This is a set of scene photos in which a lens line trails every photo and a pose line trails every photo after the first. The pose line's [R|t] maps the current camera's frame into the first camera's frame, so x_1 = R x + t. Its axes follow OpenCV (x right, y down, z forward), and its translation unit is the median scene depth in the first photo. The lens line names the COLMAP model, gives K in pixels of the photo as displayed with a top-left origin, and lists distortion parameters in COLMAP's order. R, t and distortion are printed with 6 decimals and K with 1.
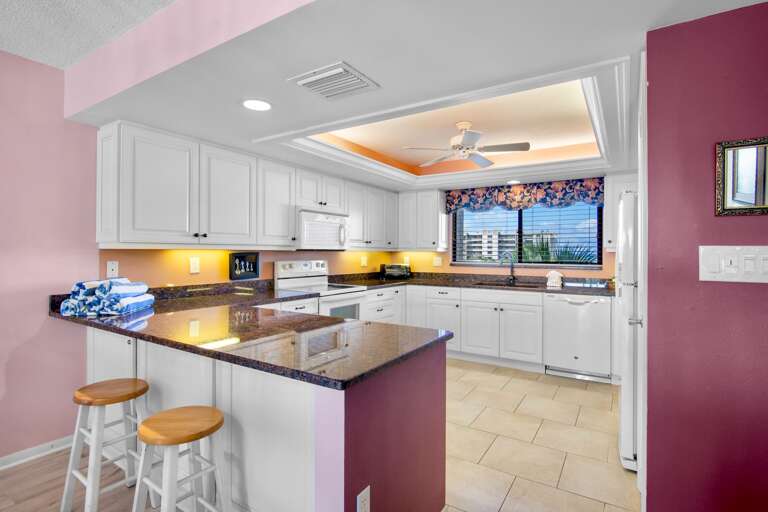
lens RADIAL K [[381.2, 0, 387.8], [0, 381.2, 254.0], [0, 0, 1]] dist [-0.002380, -0.000318]
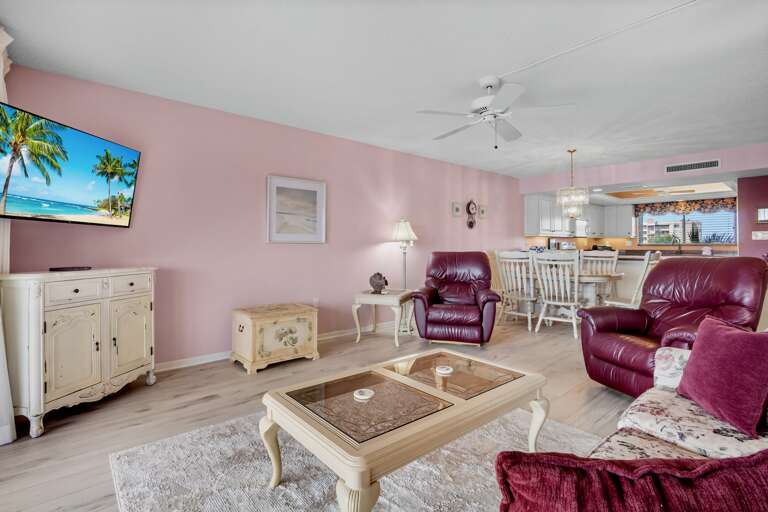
lens RADIAL K [[391.6, 0, 379.7], [0, 391.6, 244.8], [0, 0, 1]] dist [0.000777, -0.000033]
pose [[0.964578, -0.010584, -0.263584, -0.578364], [0.007924, 0.999906, -0.011155, 0.041155], [0.263678, 0.008671, 0.964572, -1.223928]]
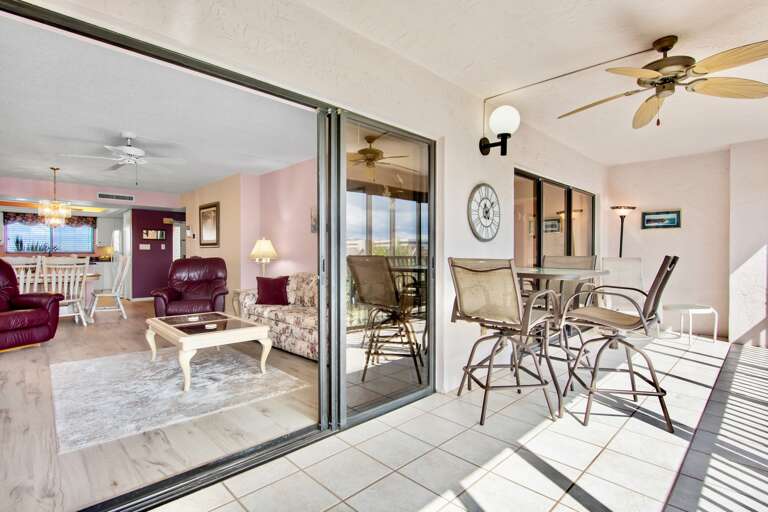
lens RADIAL K [[381.2, 0, 387.8], [0, 381.2, 254.0], [0, 0, 1]] dist [-0.002380, -0.000318]
pose [[0.228772, -0.009240, 0.973436, -1.330882], [0.006863, 0.999945, 0.007878, 0.039198], [-0.973456, 0.004878, 0.228823, -1.351513]]
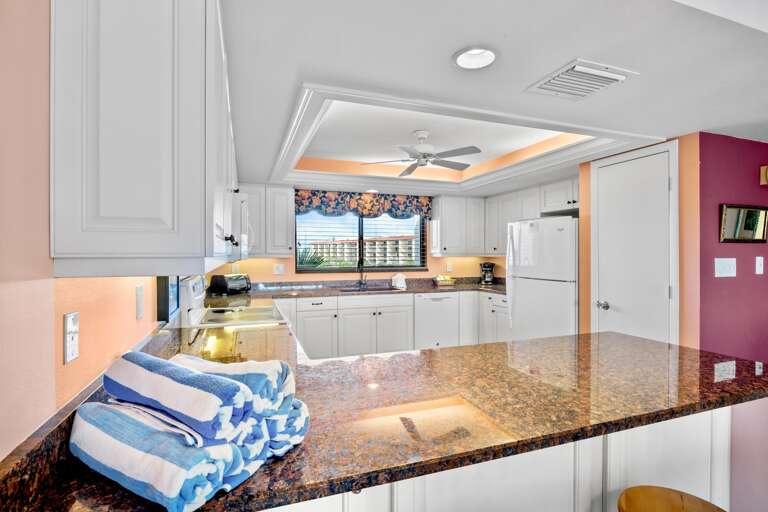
lens RADIAL K [[381.2, 0, 387.8], [0, 381.2, 254.0], [0, 0, 1]] dist [-0.002380, -0.000318]
pose [[0.616258, -0.003215, 0.787538, -0.448462], [0.011282, 0.999925, -0.004746, -0.008889], [-0.787464, 0.011809, 0.616248, 0.305537]]
